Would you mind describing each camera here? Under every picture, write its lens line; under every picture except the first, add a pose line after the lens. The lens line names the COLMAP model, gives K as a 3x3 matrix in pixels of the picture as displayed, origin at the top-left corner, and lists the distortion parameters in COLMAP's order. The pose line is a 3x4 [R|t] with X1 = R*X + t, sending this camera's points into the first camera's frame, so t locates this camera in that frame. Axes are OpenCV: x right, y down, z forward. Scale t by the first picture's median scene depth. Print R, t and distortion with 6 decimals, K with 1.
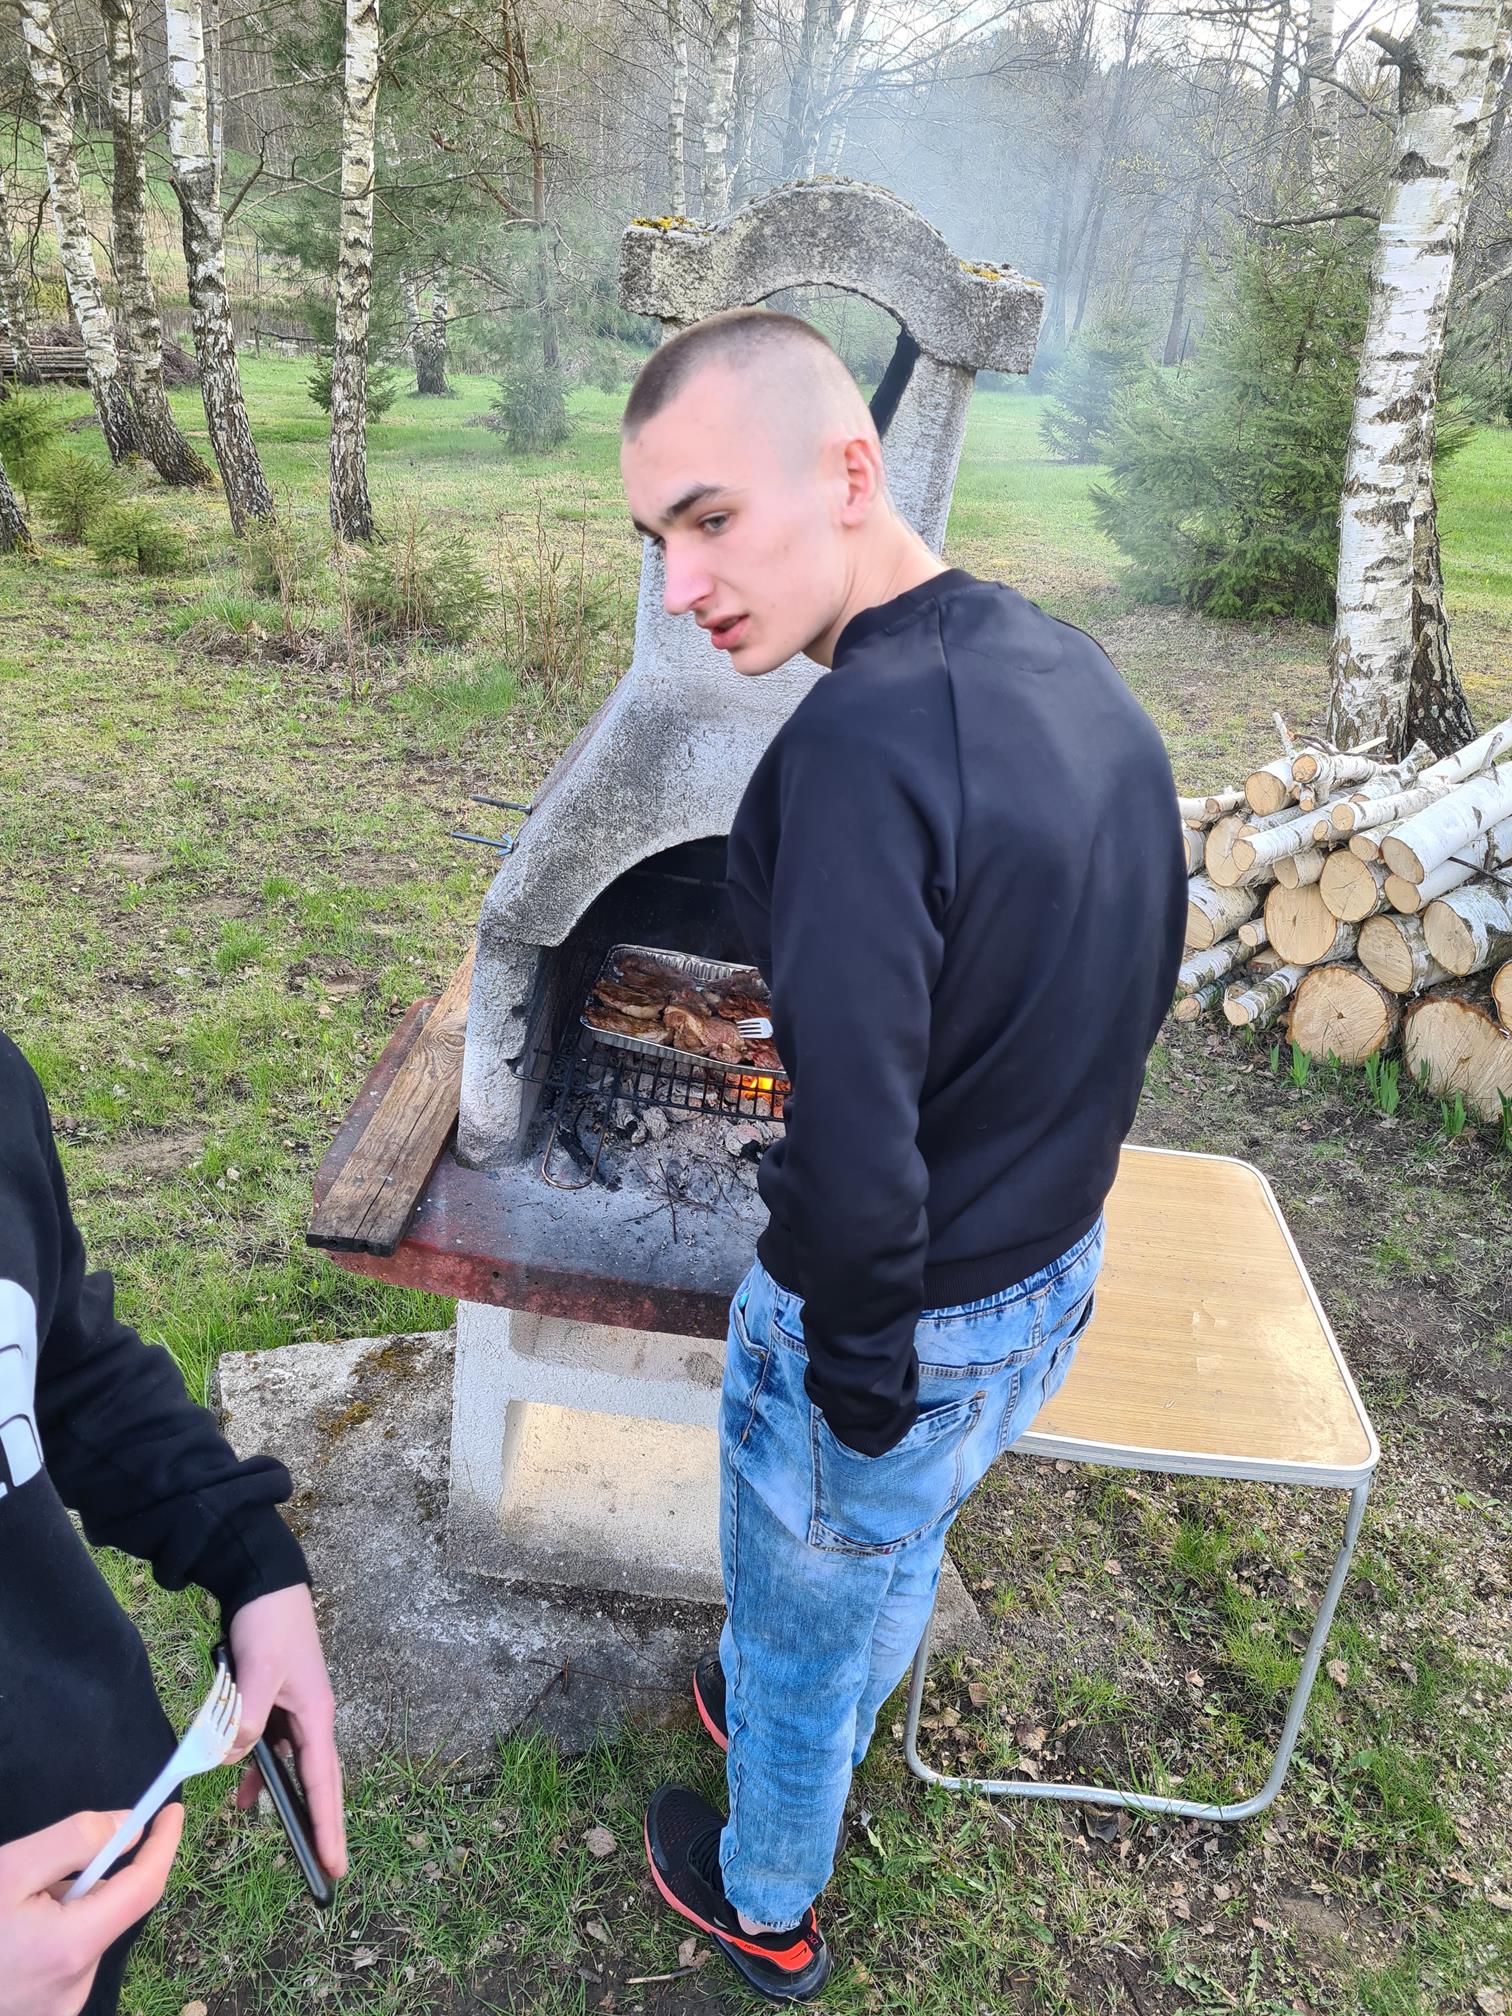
lens RADIAL K [[1521.3, 0, 765.3], [0, 1521.3, 1043.1], [0, 0, 1]] dist [0.044193, -0.001601]
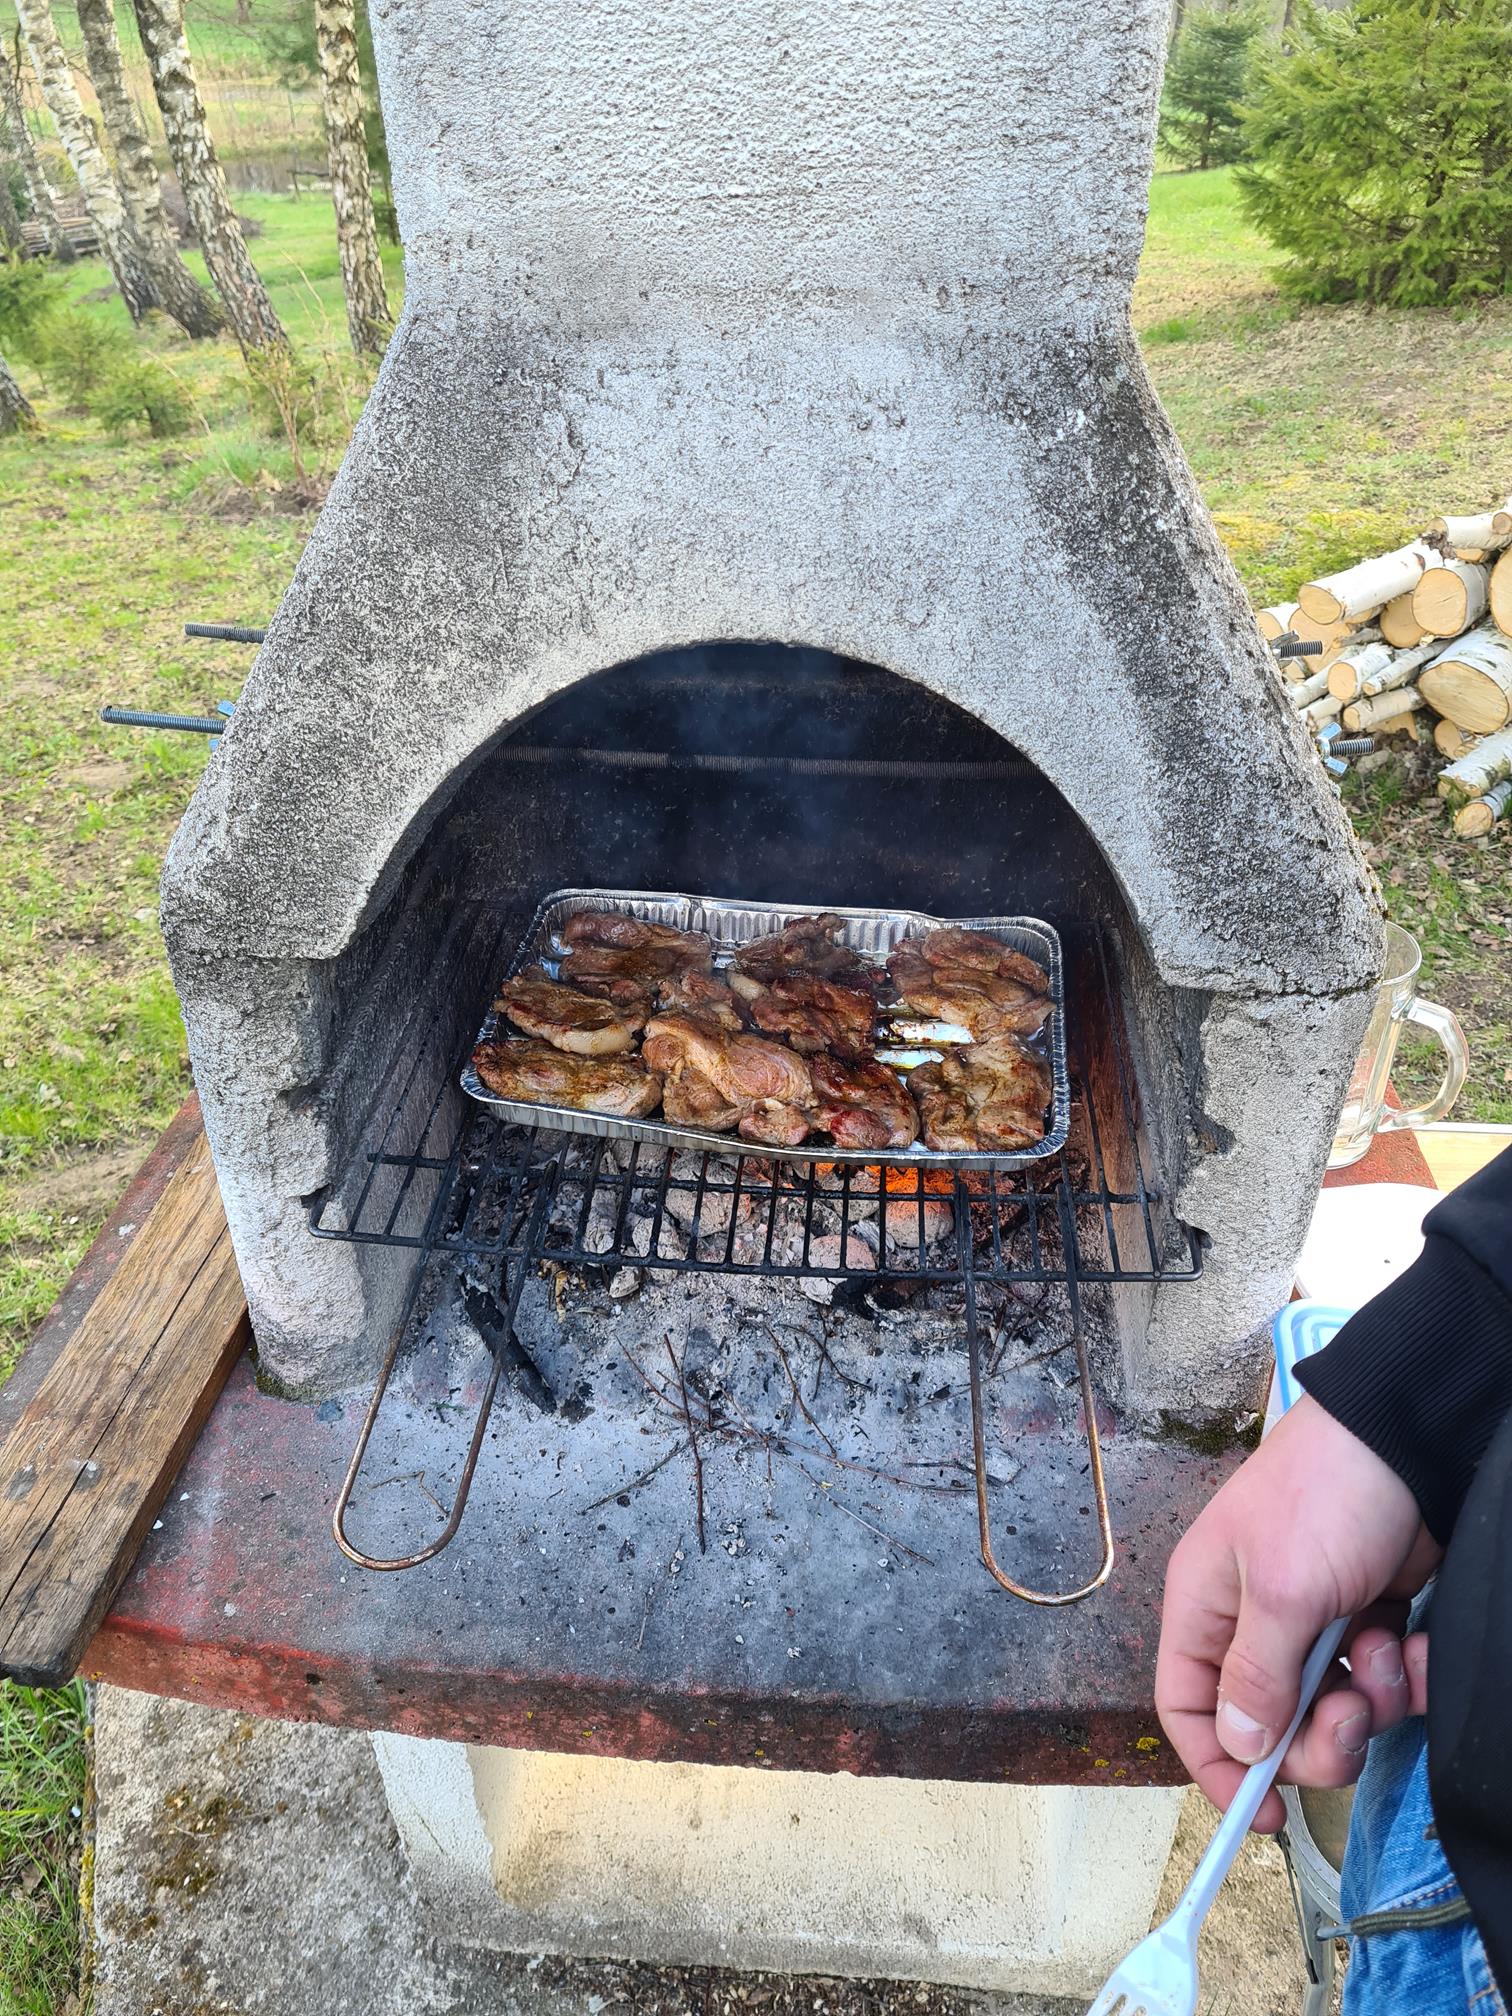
lens RADIAL K [[1567.3, 0, 769.7], [0, 1567.3, 1053.2], [0, 0, 1]] dist [0.044152, -0.029801]
pose [[0.990523, -0.096812, -0.097424, 0.013803], [0.106945, 0.988726, 0.104808, -0.040735], [0.086179, -0.114233, 0.989709, 0.332706]]
